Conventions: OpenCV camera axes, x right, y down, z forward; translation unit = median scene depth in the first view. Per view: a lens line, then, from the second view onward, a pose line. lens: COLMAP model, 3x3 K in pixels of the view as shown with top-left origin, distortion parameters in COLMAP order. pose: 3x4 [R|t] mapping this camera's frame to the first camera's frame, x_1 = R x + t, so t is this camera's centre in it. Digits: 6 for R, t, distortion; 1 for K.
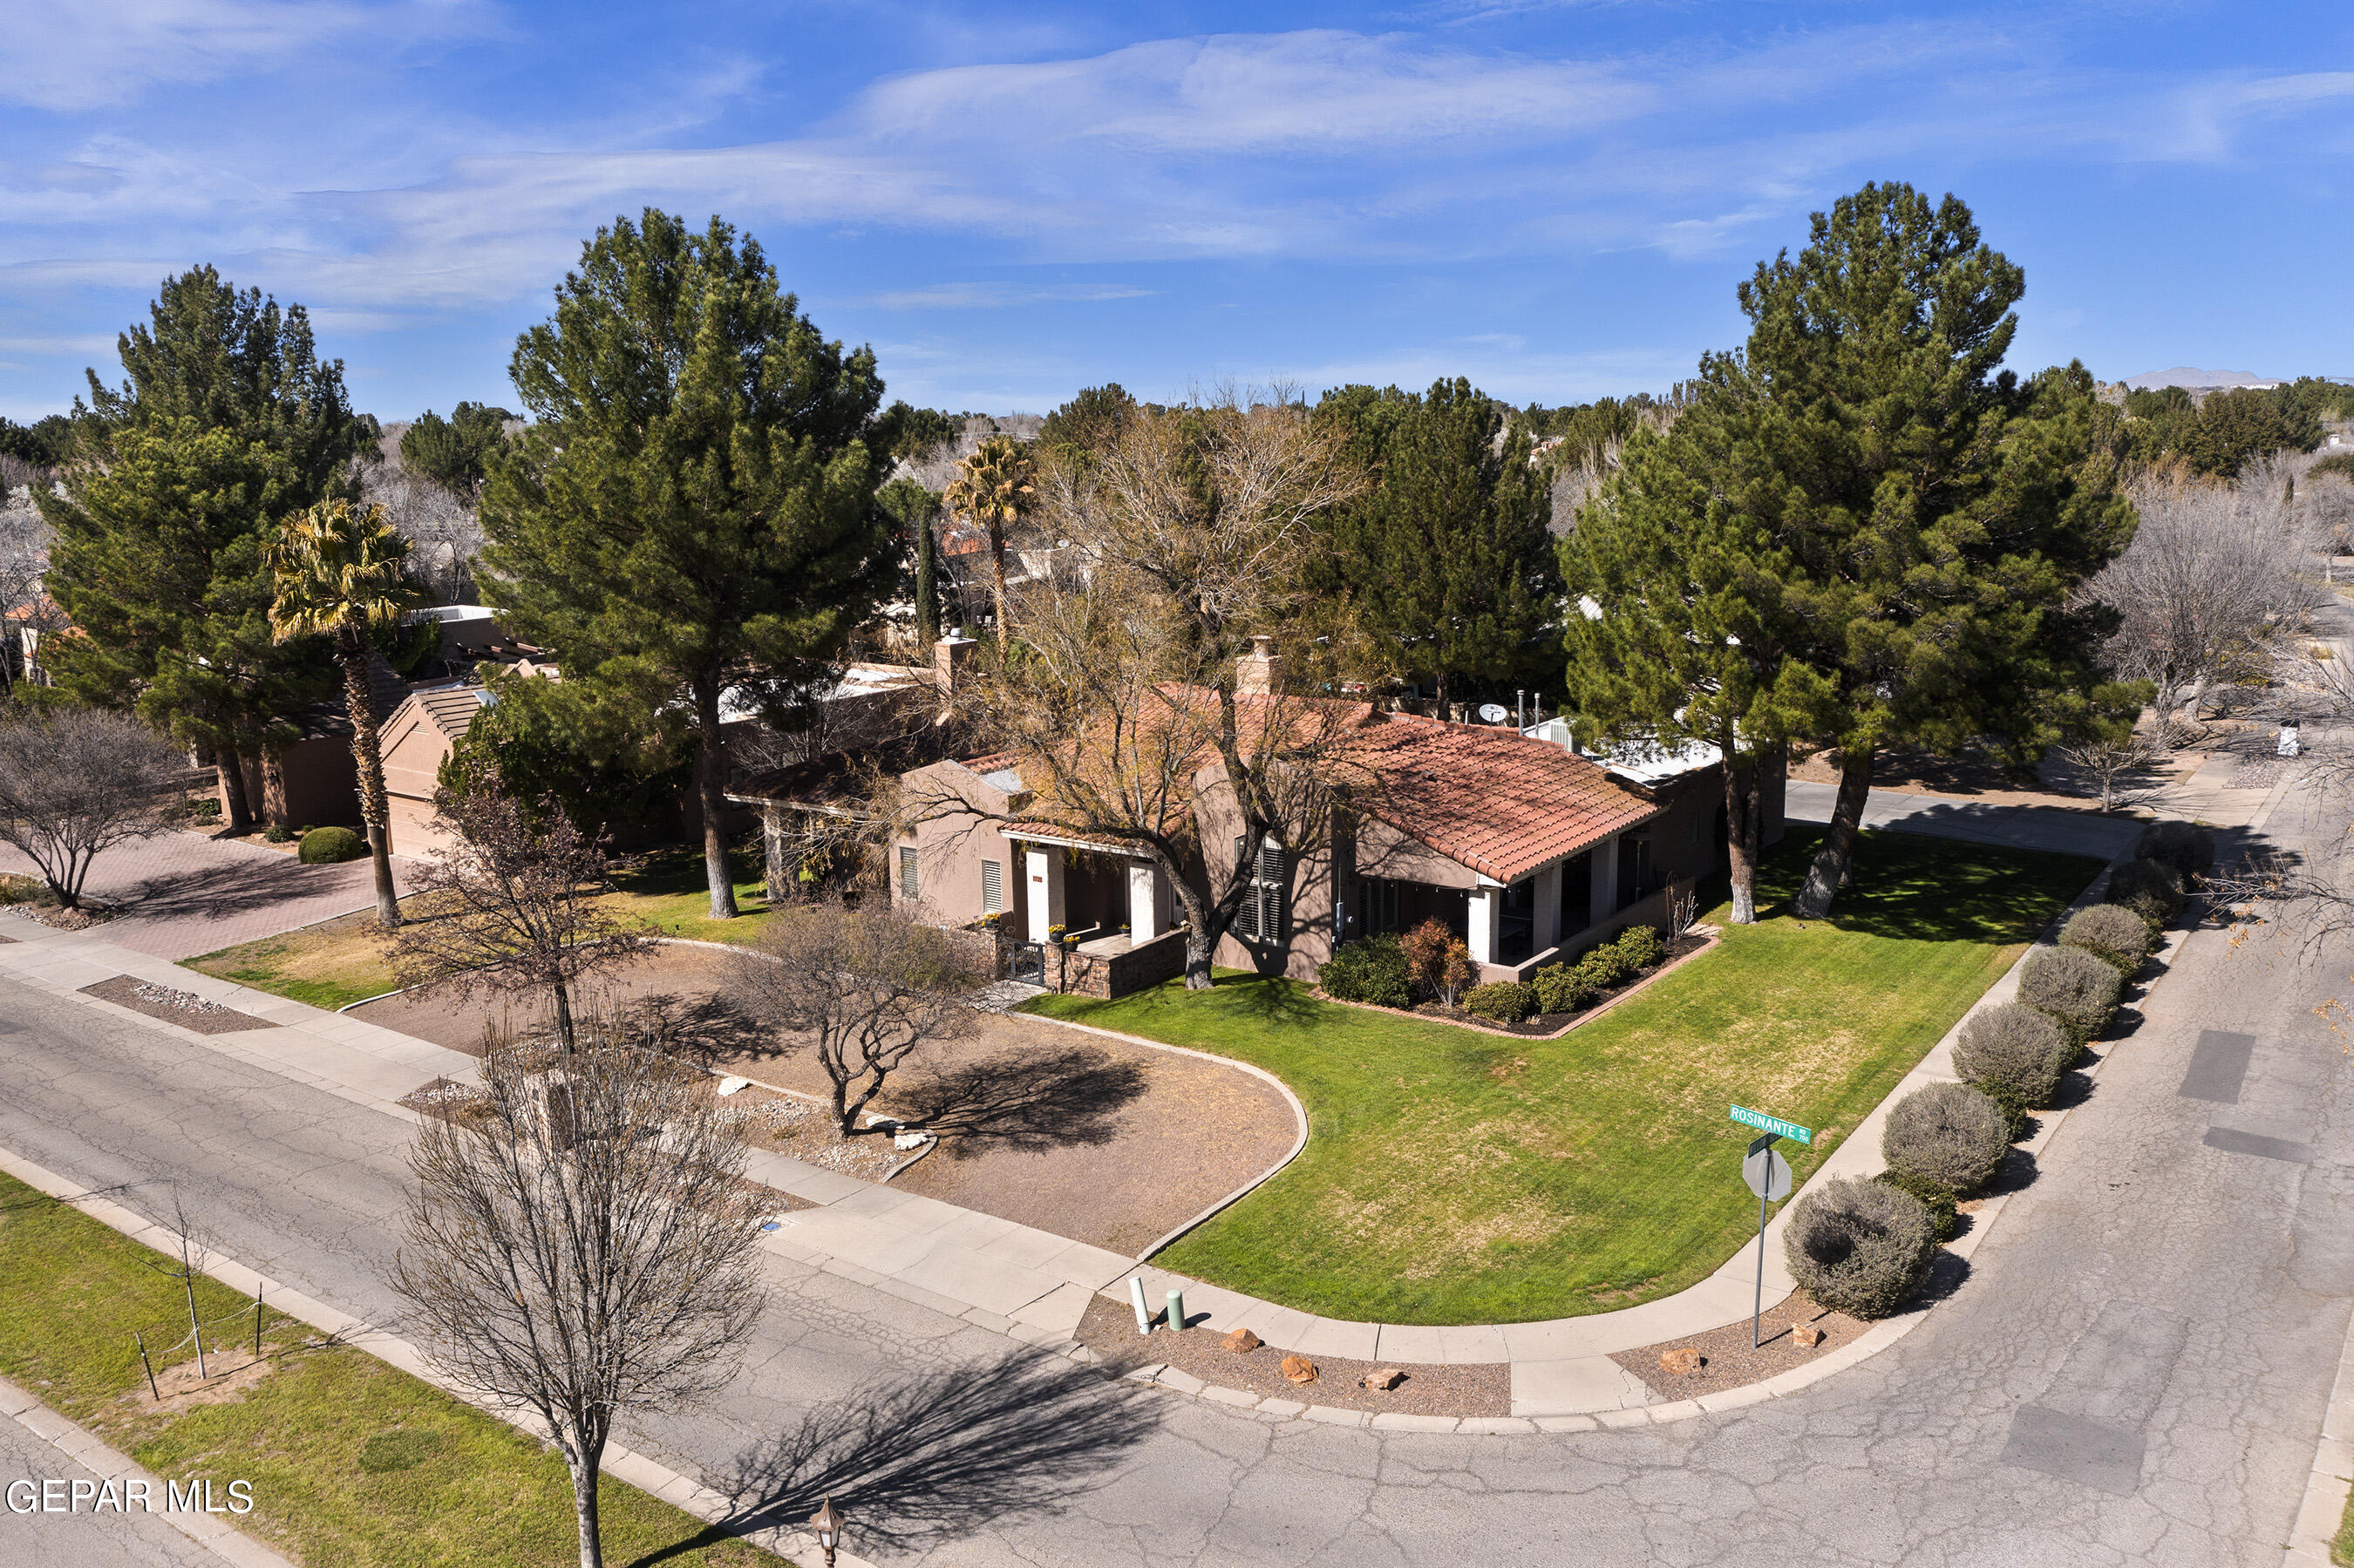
lens RADIAL K [[1820.2, 0, 1177.0], [0, 1820.2, 784.0], [0, 0, 1]] dist [0.009179, -0.003781]
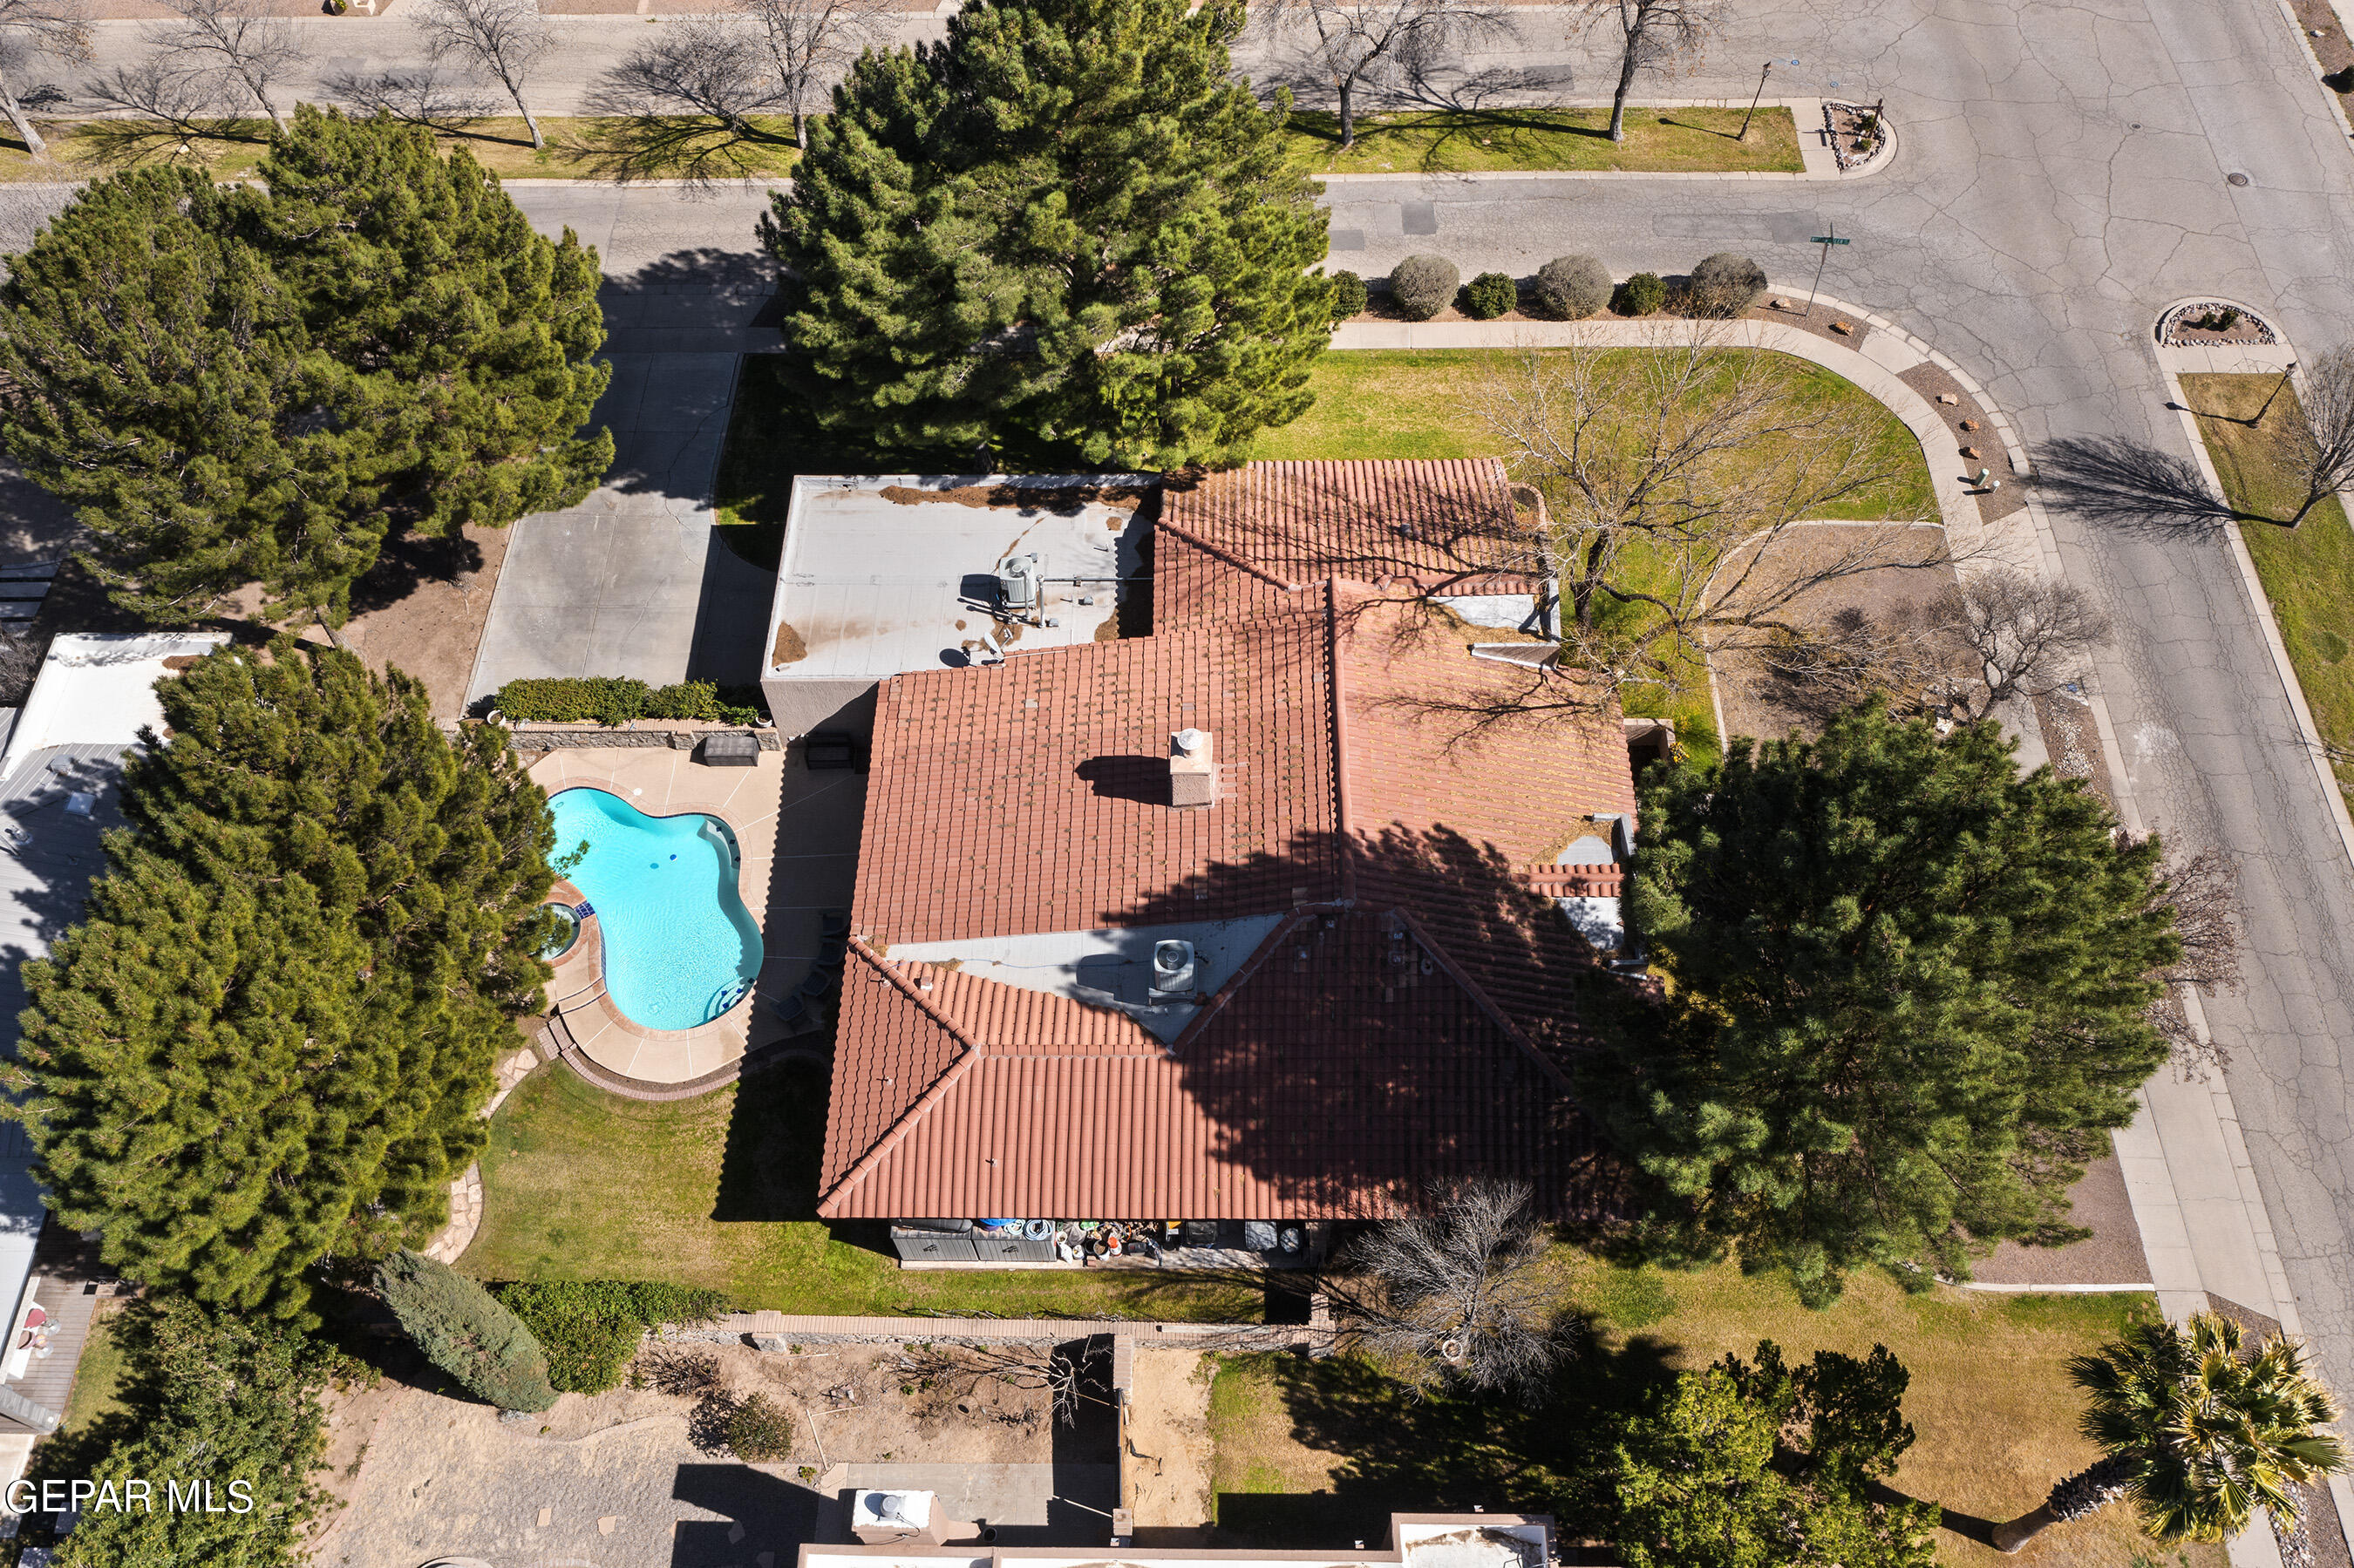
lens RADIAL K [[1905.6, 0, 1177.0], [0, 1905.6, 784.0], [0, 0, 1]] dist [-0.001573, -0.002302]
pose [[-0.563841, -0.670375, 0.482370, -0.574713], [0.188371, 0.464282, 0.865424, -1.197949], [-0.804114, 0.578827, -0.135502, 1.675326]]
